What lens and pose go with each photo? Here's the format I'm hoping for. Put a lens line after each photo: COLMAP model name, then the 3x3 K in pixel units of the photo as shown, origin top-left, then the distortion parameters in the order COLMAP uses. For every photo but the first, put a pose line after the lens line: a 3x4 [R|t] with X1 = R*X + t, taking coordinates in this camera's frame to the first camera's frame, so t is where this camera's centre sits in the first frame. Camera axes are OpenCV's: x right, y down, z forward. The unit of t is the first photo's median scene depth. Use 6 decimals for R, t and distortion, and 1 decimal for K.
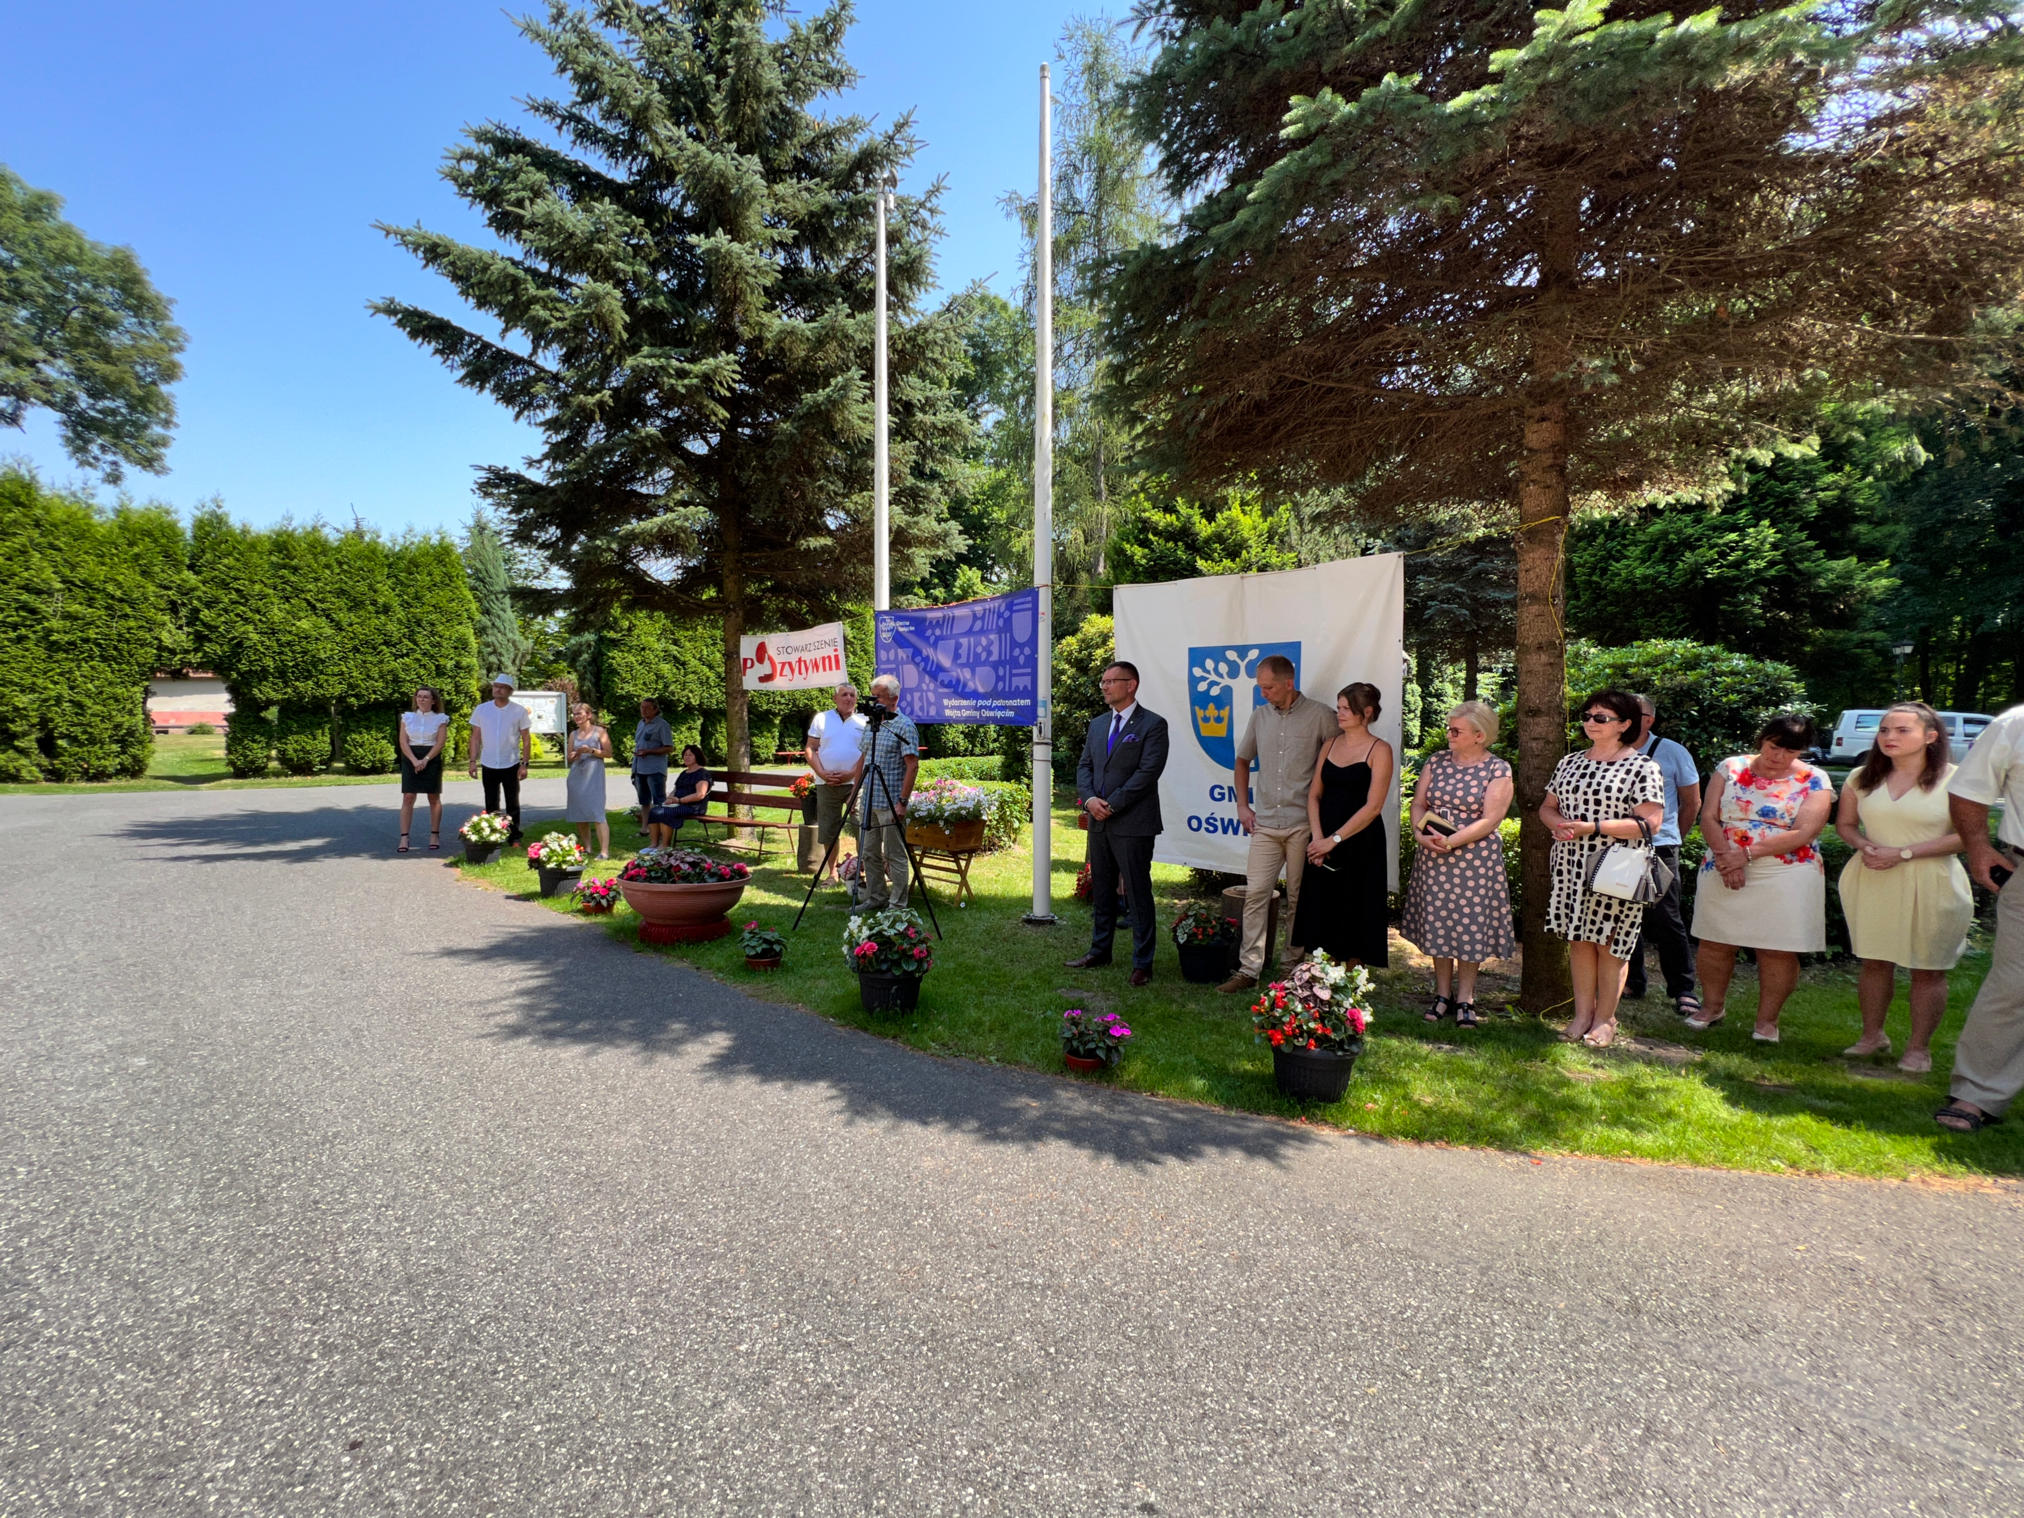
lens RADIAL K [[874.1, 0, 997.5], [0, 874.1, 757.8], [0, 0, 1]] dist [-0.002011, 0.002766]
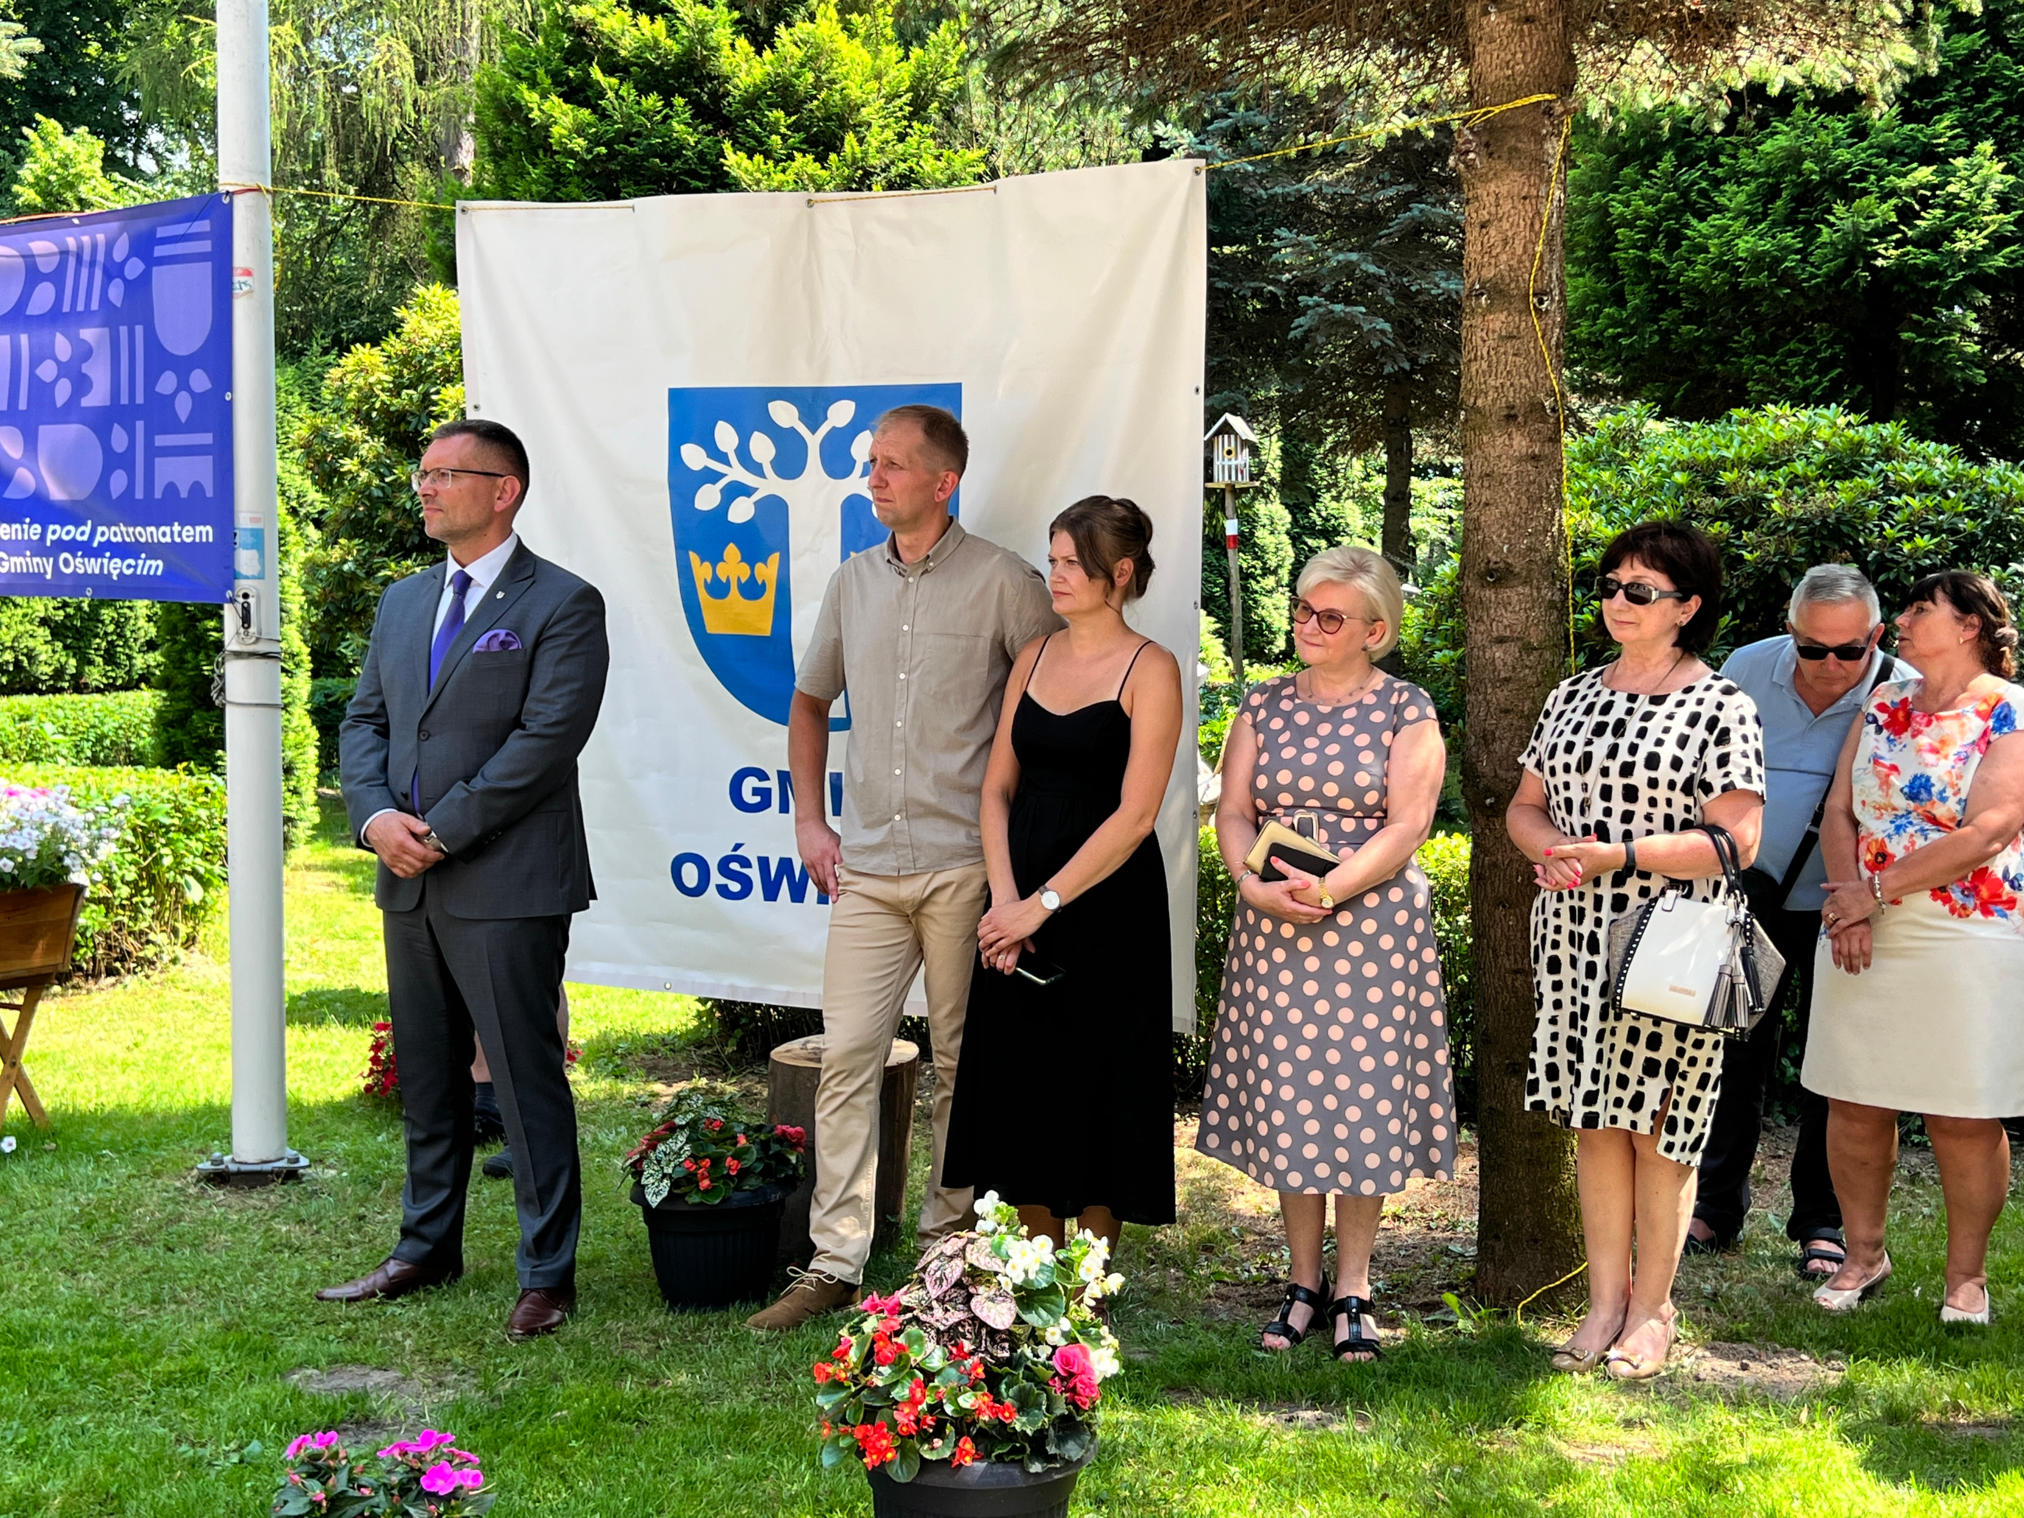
lens RADIAL K [[2403.2, 0, 1029.7], [0, 2403.2, 745.8], [0, 0, 1]] dist [0.035358, 0.000000]
pose [[0.942764, -0.016255, 0.333064, 0.029206], [0.008833, 0.999678, 0.023786, -0.001059], [-0.333344, -0.019482, 0.942604, 0.010437]]
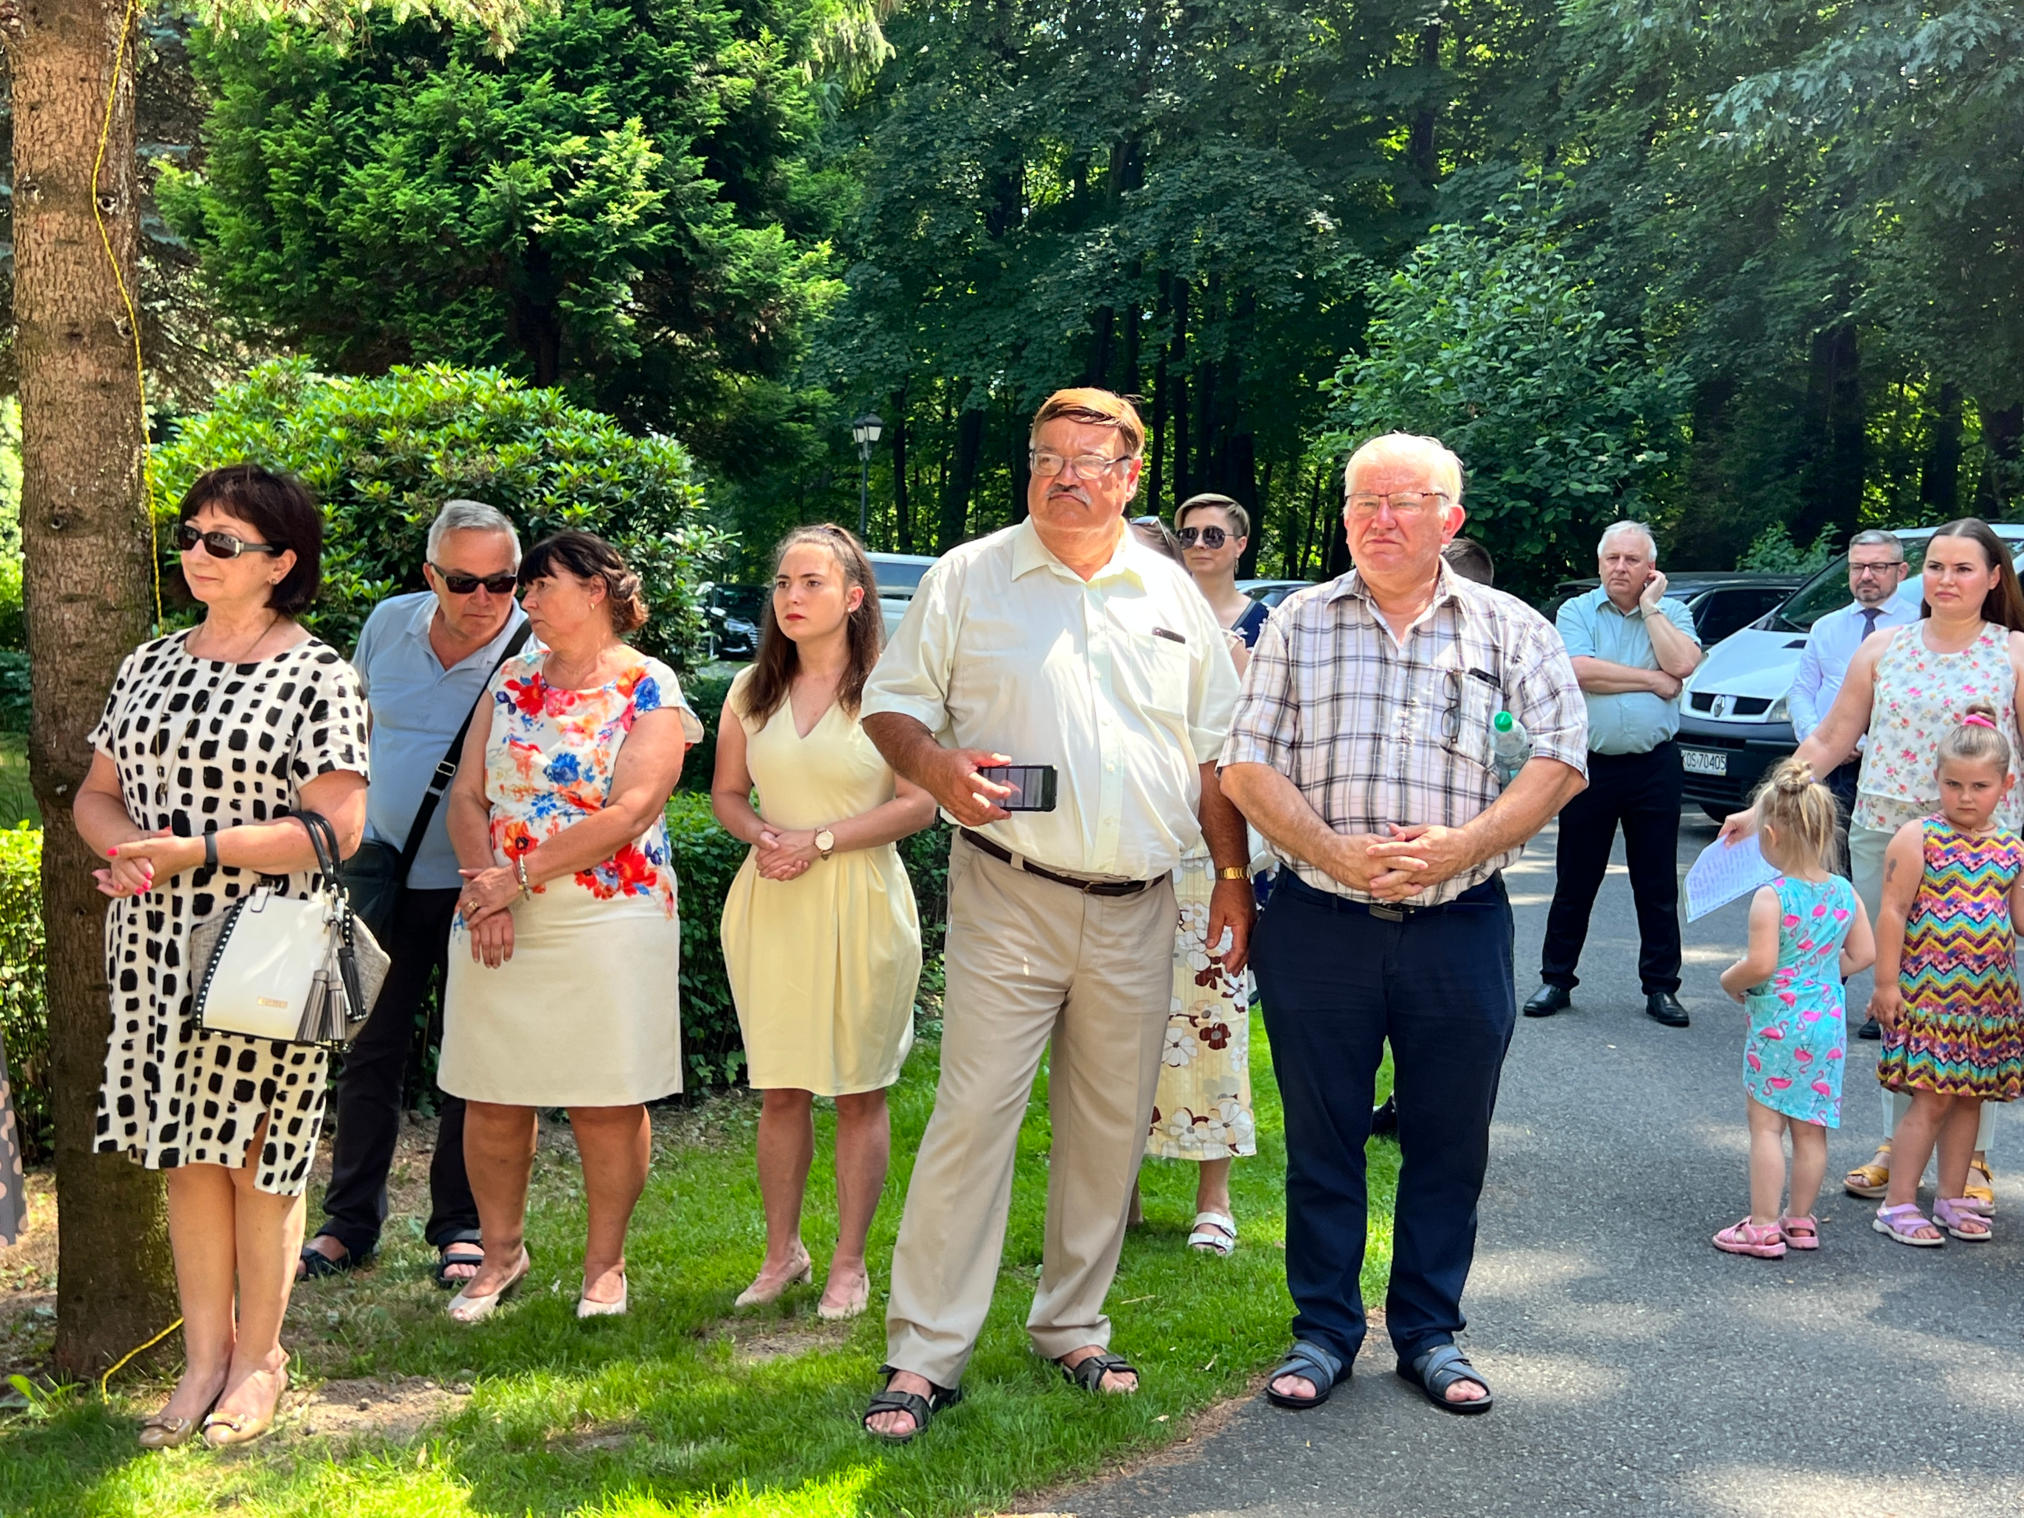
lens RADIAL K [[2403.2, 0, 1009.3], [0, 2403.2, 759.9], [0, 0, 1]] dist [0.035358, 0.000000]
pose [[0.654372, -0.044438, 0.754866, 0.130373], [0.011758, 0.998749, 0.048602, -0.000367], [-0.756081, -0.022928, 0.654076, 0.086736]]
